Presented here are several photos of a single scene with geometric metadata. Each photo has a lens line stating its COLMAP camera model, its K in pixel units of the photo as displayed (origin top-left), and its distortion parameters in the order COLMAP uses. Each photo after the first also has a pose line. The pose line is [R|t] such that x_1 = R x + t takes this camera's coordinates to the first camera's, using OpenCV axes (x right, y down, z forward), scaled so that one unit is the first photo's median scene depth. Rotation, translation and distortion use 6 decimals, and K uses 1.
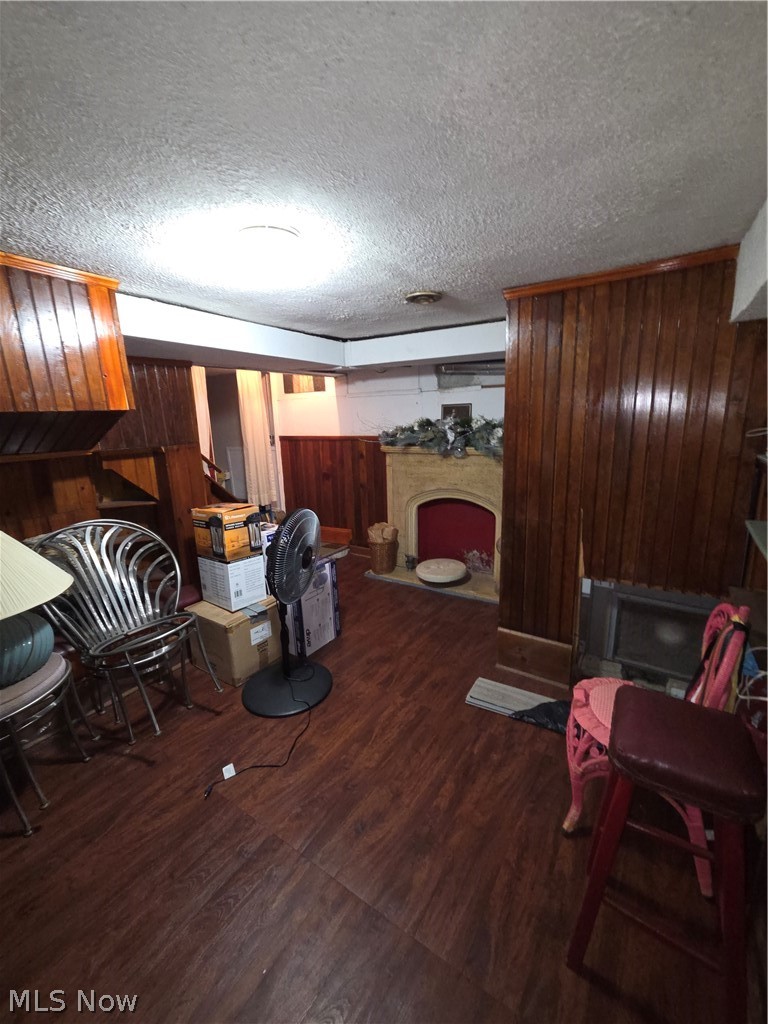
lens RADIAL K [[423.0, 0, 384.5], [0, 423.0, 512.4], [0, 0, 1]] dist [0.002198, 0.000760]
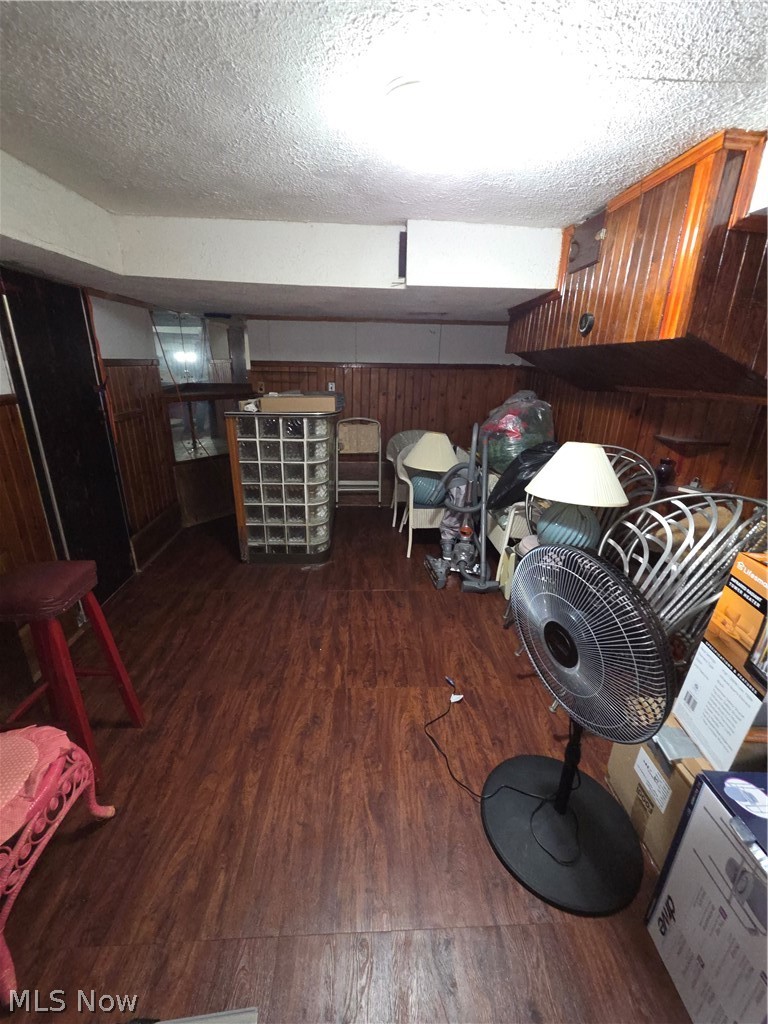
lens RADIAL K [[423.0, 0, 380.5], [0, 423.0, 510.5], [0, 0, 1]] dist [0.002198, 0.000760]
pose [[-0.808372, 0.208956, -0.550339, 0.273455], [-0.128466, 0.849729, 0.511329, -0.305900], [0.574484, 0.484043, -0.660053, 1.370990]]
